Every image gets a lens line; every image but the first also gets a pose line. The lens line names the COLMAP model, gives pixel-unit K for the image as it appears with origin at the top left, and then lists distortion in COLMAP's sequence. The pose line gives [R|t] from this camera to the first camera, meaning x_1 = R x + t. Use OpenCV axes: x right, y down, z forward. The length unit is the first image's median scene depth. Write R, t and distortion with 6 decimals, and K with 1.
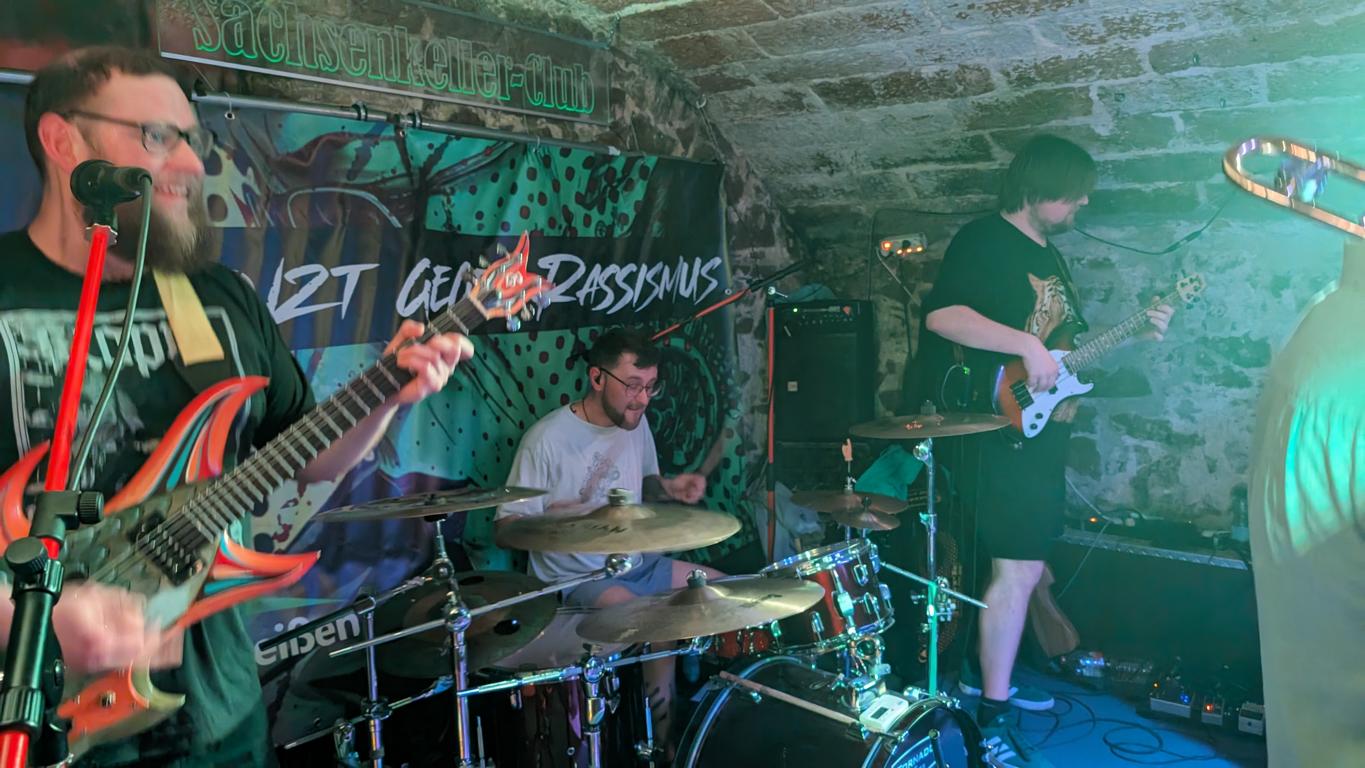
lens RADIAL K [[992.9, 0, 678.0], [0, 992.9, 393.0], [0, 0, 1]] dist [0.012832, -0.009577]
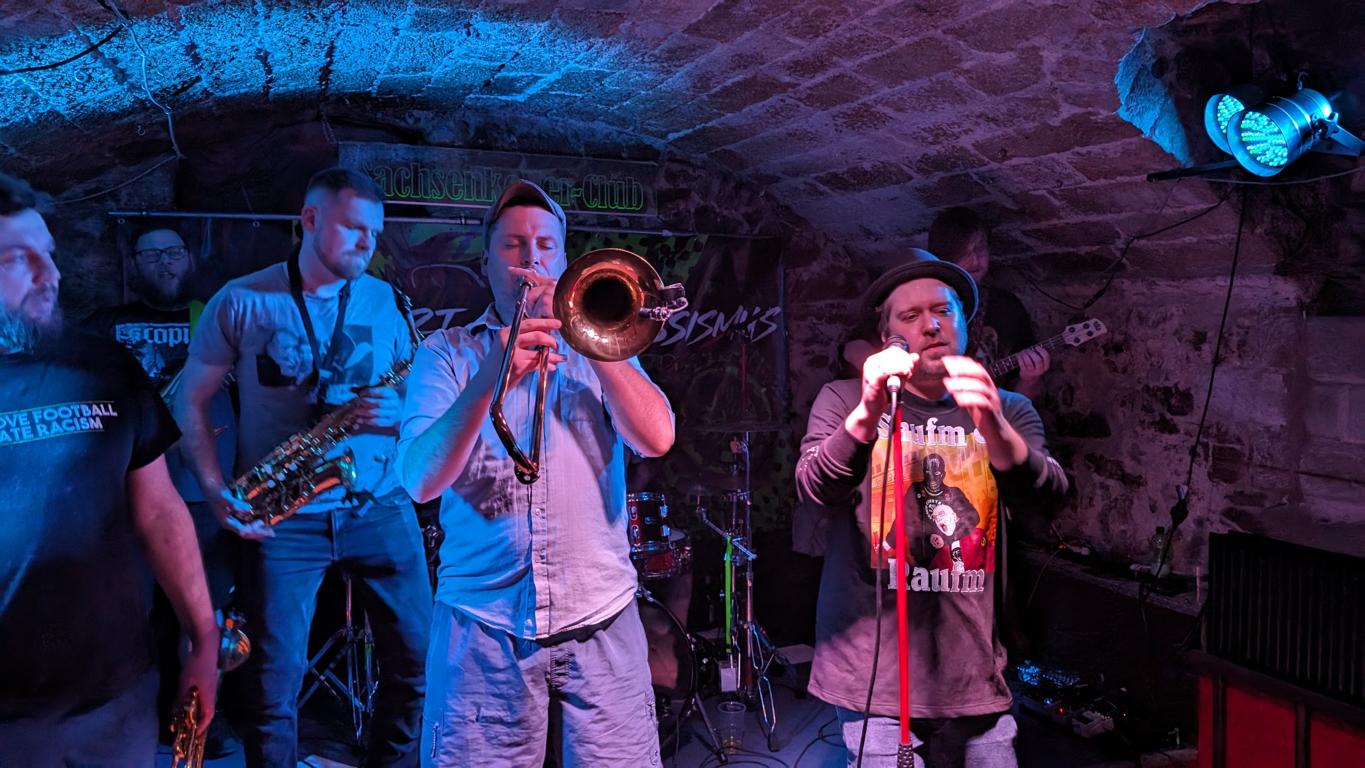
lens RADIAL K [[993.3, 0, 679.0], [0, 993.3, 367.7], [0, 0, 1]] dist [0.039494, -0.042546]
pose [[0.865954, 0.043711, -0.498209, 0.672097], [-0.078112, 0.995769, -0.048403, 0.018207], [0.493986, 0.080831, 0.865705, -0.213760]]
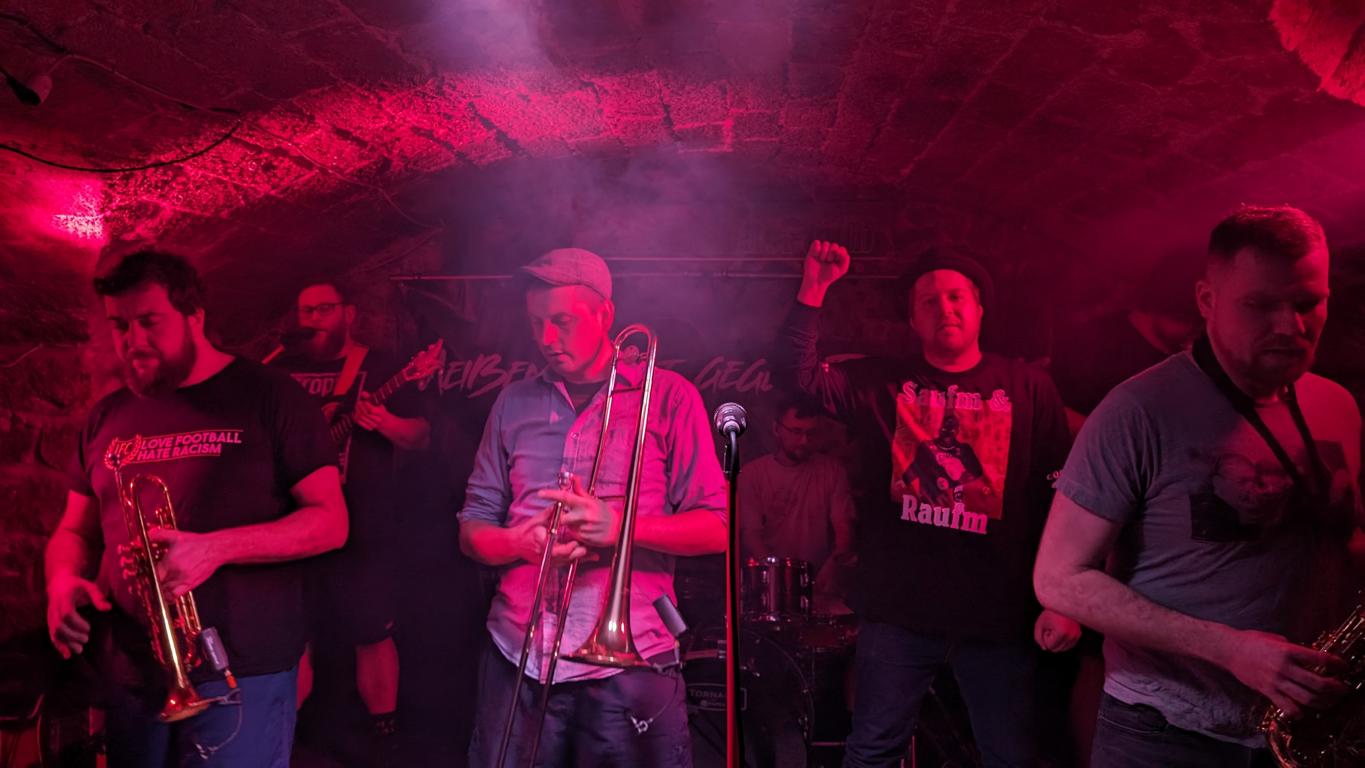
lens RADIAL K [[999.0, 0, 671.1], [0, 999.0, 379.7], [0, 0, 1]] dist [0.029525, -0.024037]
pose [[0.544256, 0.028594, -0.838432, 0.880529], [-0.119948, 0.991803, -0.044037, -0.013403], [0.830300, 0.124535, 0.543225, 0.043853]]
